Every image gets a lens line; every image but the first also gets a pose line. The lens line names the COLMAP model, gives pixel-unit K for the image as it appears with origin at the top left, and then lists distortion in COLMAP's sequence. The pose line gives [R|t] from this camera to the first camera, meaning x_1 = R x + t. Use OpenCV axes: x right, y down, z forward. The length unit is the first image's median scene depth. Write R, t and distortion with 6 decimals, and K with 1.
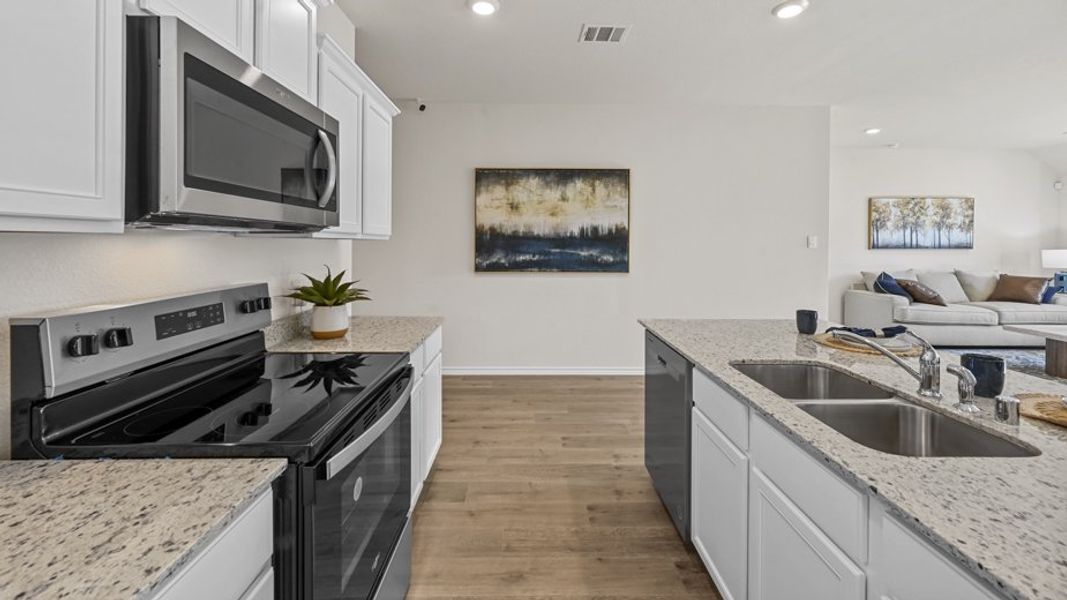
lens RADIAL K [[419.8, 0, 532.1], [0, 419.8, 245.3], [0, 0, 1]] dist [-0.001347, -0.000346]
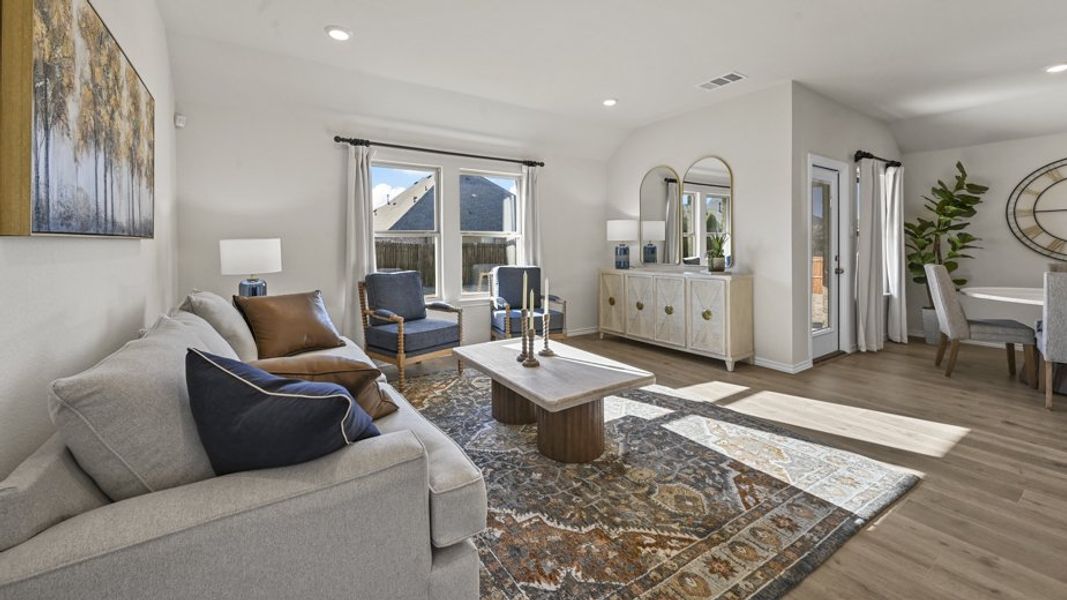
lens RADIAL K [[419.8, 0, 532.1], [0, 419.8, 245.3], [0, 0, 1]] dist [-0.001347, -0.000346]
pose [[-0.552991, -0.005881, 0.833166, 0.828278], [0.007561, 0.999898, 0.012077, 0.019843], [-0.833153, 0.012978, -0.552891, 1.365469]]
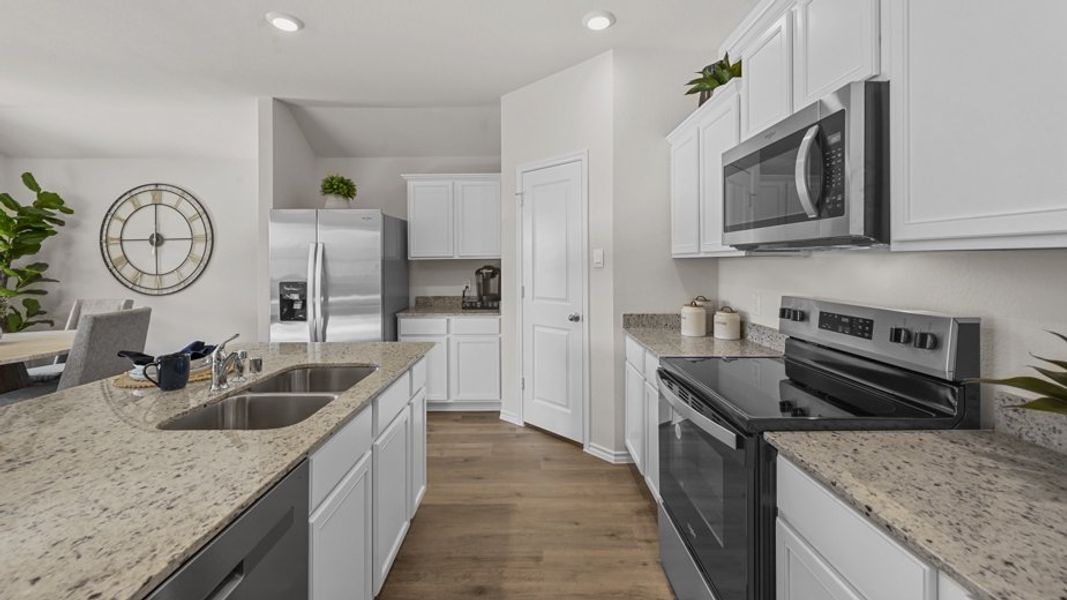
lens RADIAL K [[418.9, 0, 532.0], [0, 418.9, 261.2], [0, 0, 1]] dist [-0.001714, -0.000238]
pose [[-0.999999, -0.001242, 0.000048, 0.022917], [-0.001242, 0.999982, 0.005896, -0.002468], [-0.000055, 0.005896, -0.999983, 0.653216]]
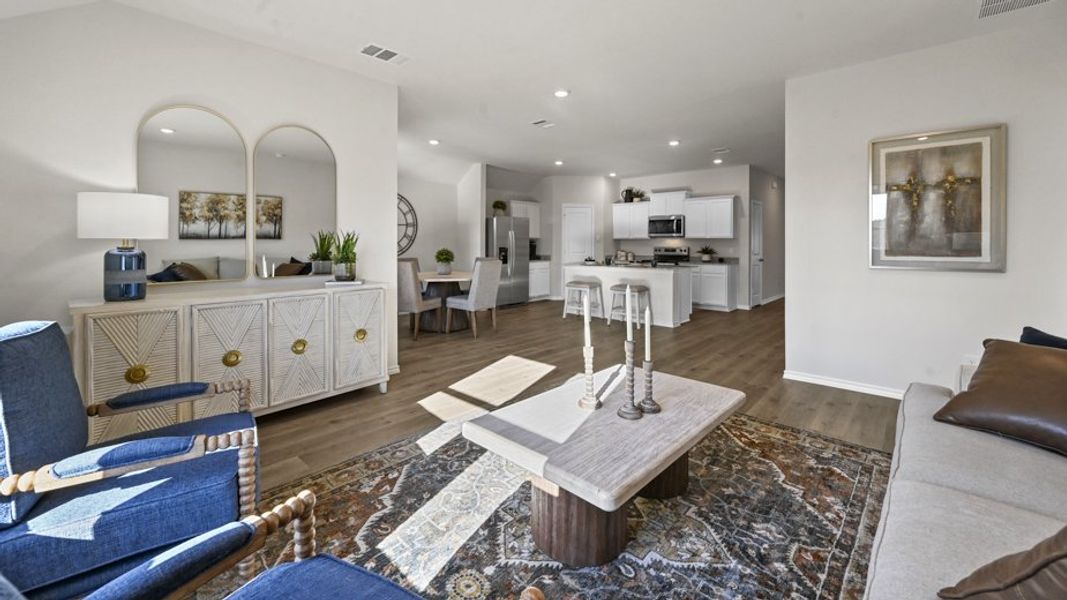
lens RADIAL K [[421.8, 0, 532.3], [0, 421.8, 241.2], [0, 0, 1]] dist [0.000351, 0.000047]
pose [[-0.685566, -0.010528, -0.727935, 1.777200], [-0.009911, 0.999938, -0.005128, 0.024231], [0.727943, 0.003699, -0.685627, 1.247664]]
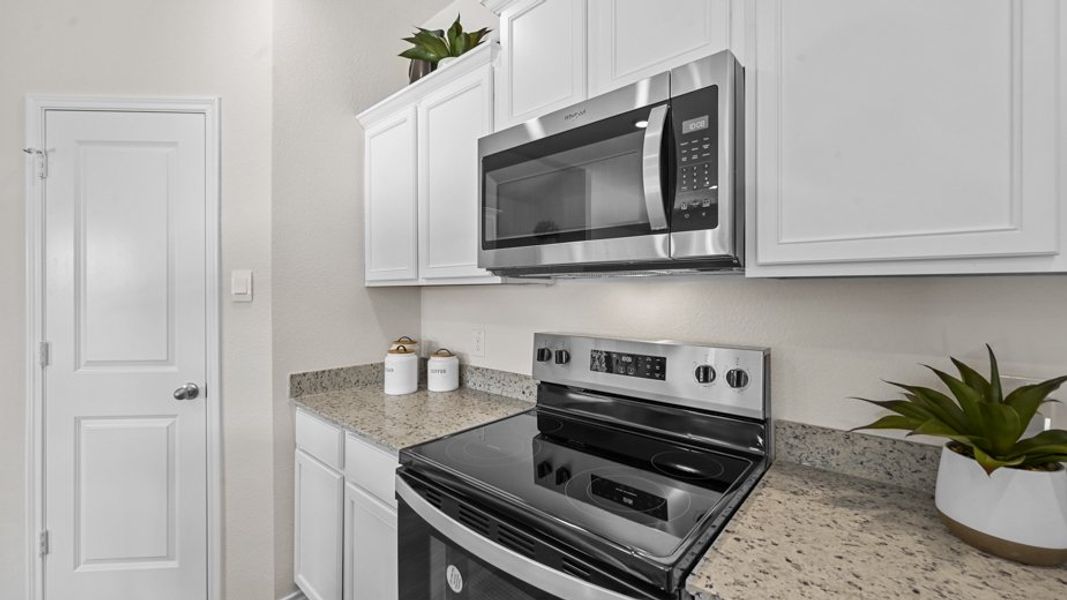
lens RADIAL K [[422.8, 0, 535.6], [0, 422.8, 288.1], [0, 0, 1]] dist [-0.001390, 0.000066]
pose [[-0.666134, -0.005541, -0.745811, 0.029716], [-0.003489, 0.999985, -0.004313, -0.000626], [0.745824, -0.000271, -0.666143, 0.453444]]
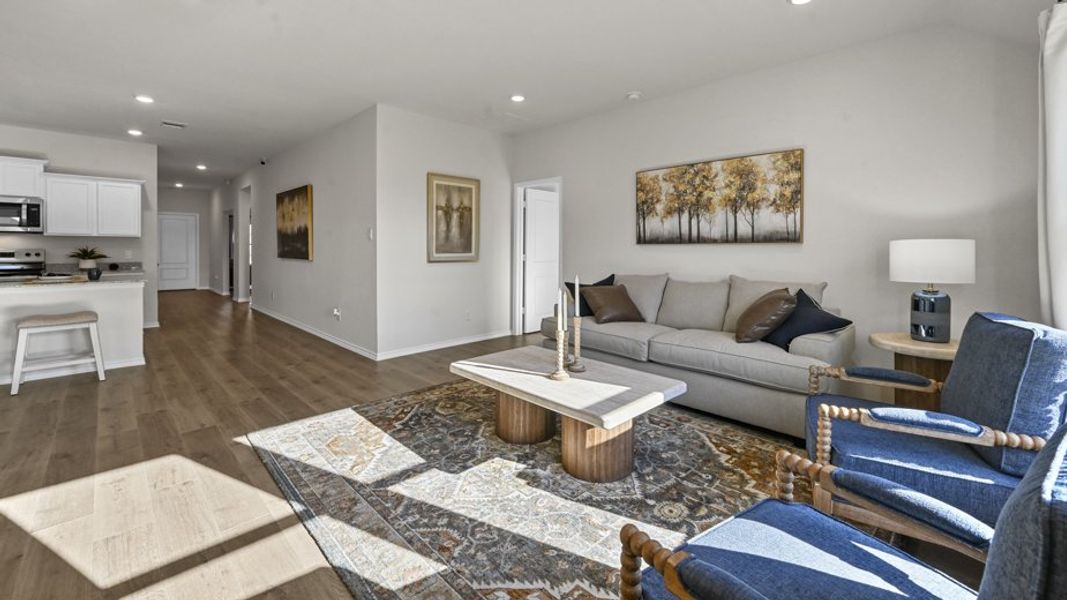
lens RADIAL K [[429.0, 0, 535.5], [0, 429.0, 251.6], [0, 0, 1]] dist [0.000420, 0.000172]
pose [[0.703912, 0.005185, -0.710269, 1.778340], [-0.005262, 0.999984, 0.002085, 0.031699], [0.710268, 0.002270, 0.703928, 0.532579]]
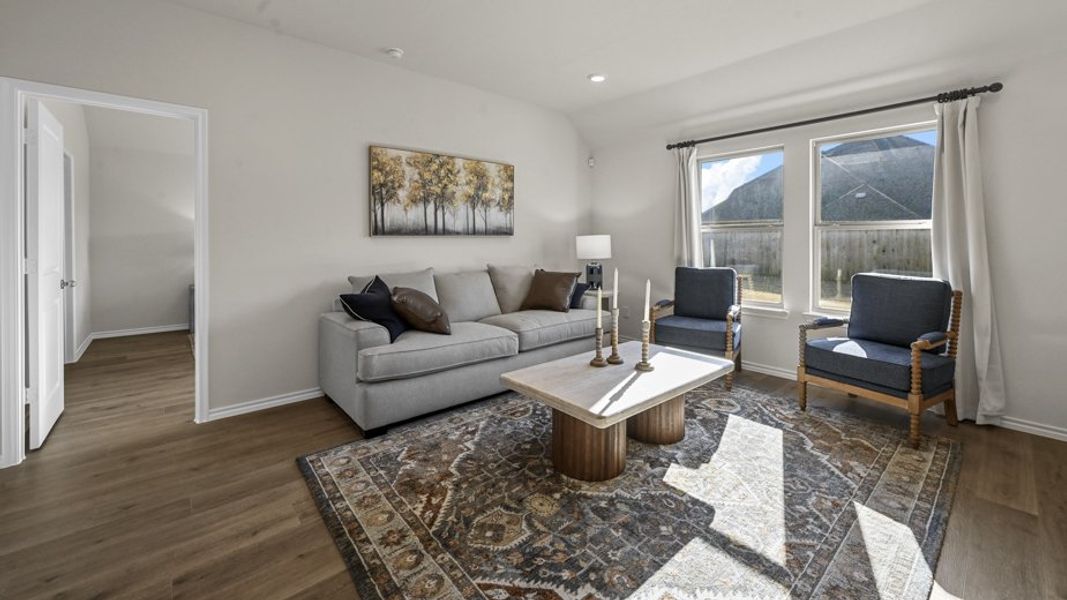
lens RADIAL K [[419.8, 0, 532.1], [0, 419.8, 245.3], [0, 0, 1]] dist [-0.001347, -0.000346]
pose [[0.756906, -0.012791, 0.653399, 0.885307], [0.008174, 0.999916, 0.010106, 0.026916], [-0.653473, -0.002309, 0.756947, 0.630079]]
